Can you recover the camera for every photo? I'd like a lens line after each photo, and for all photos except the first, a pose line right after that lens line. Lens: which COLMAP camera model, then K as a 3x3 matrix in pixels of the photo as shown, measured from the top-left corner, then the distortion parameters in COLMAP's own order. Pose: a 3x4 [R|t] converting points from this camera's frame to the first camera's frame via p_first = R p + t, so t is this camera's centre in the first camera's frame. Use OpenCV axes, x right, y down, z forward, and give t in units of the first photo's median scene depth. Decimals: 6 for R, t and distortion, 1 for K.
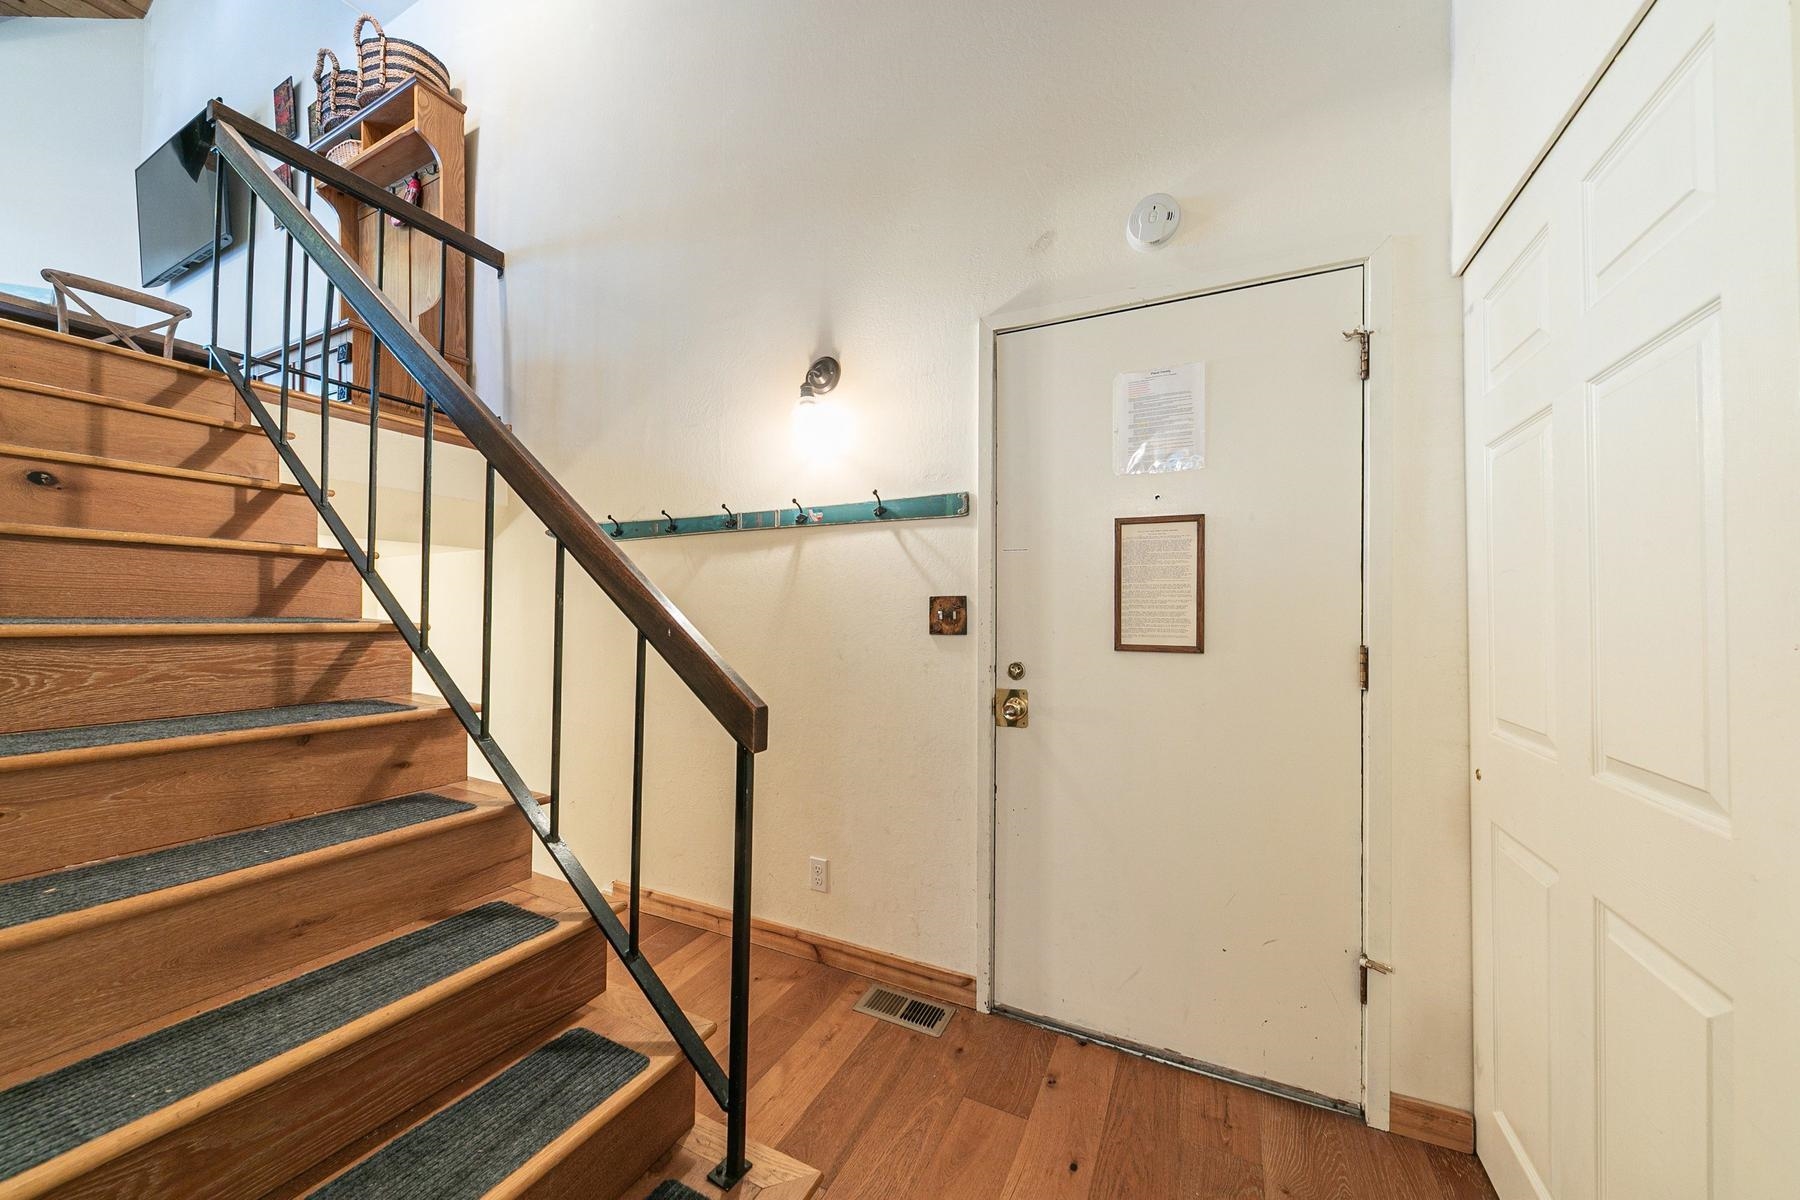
lens RADIAL K [[634.2, 0, 895.6], [0, 634.2, 602.4], [0, 0, 1]] dist [0.006358, -0.001735]
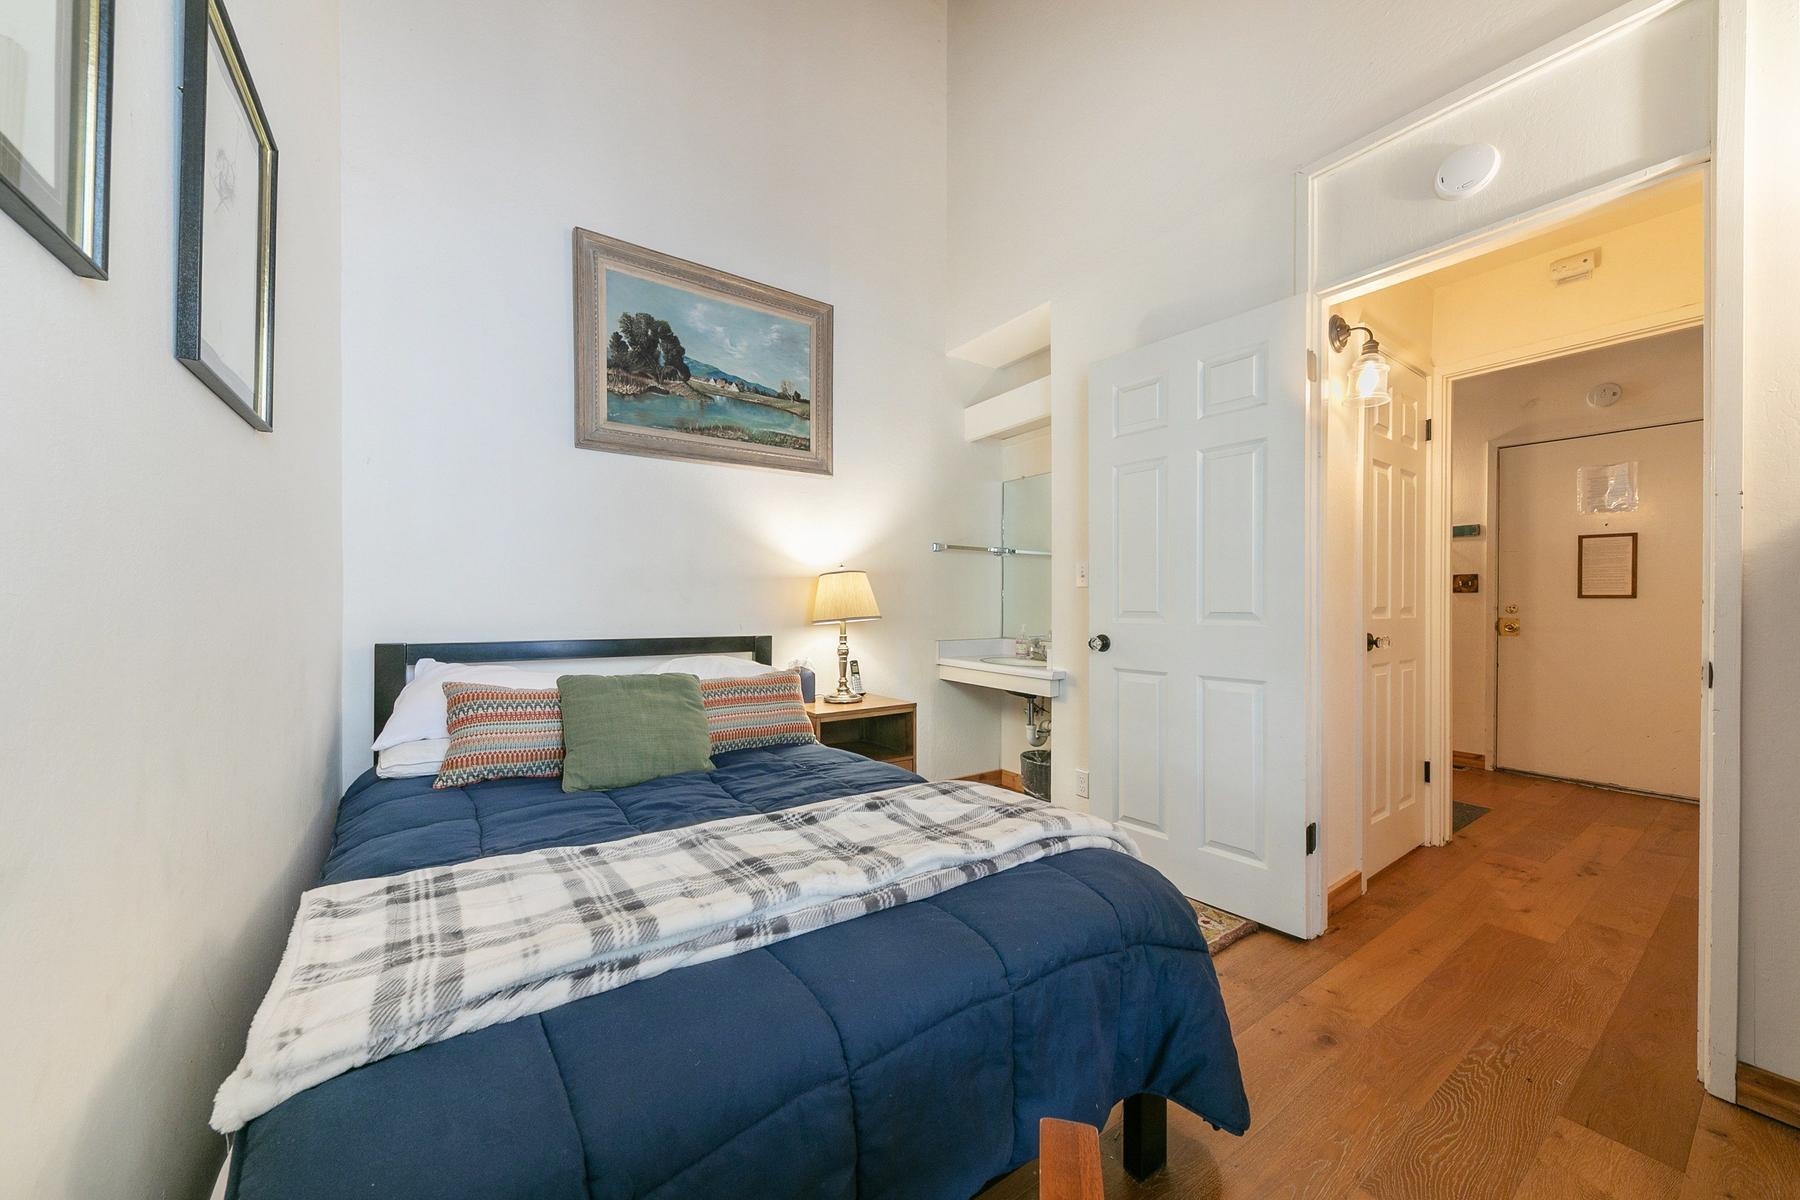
lens RADIAL K [[634.2, 0, 885.8], [0, 634.2, 598.3], [0, 0, 1]] dist [0.006358, -0.001735]
pose [[0.872939, 0.006524, -0.487786, -0.582715], [-0.010929, 0.999921, -0.006185, 0.106898], [0.487707, 0.010730, 0.872941, -1.826346]]
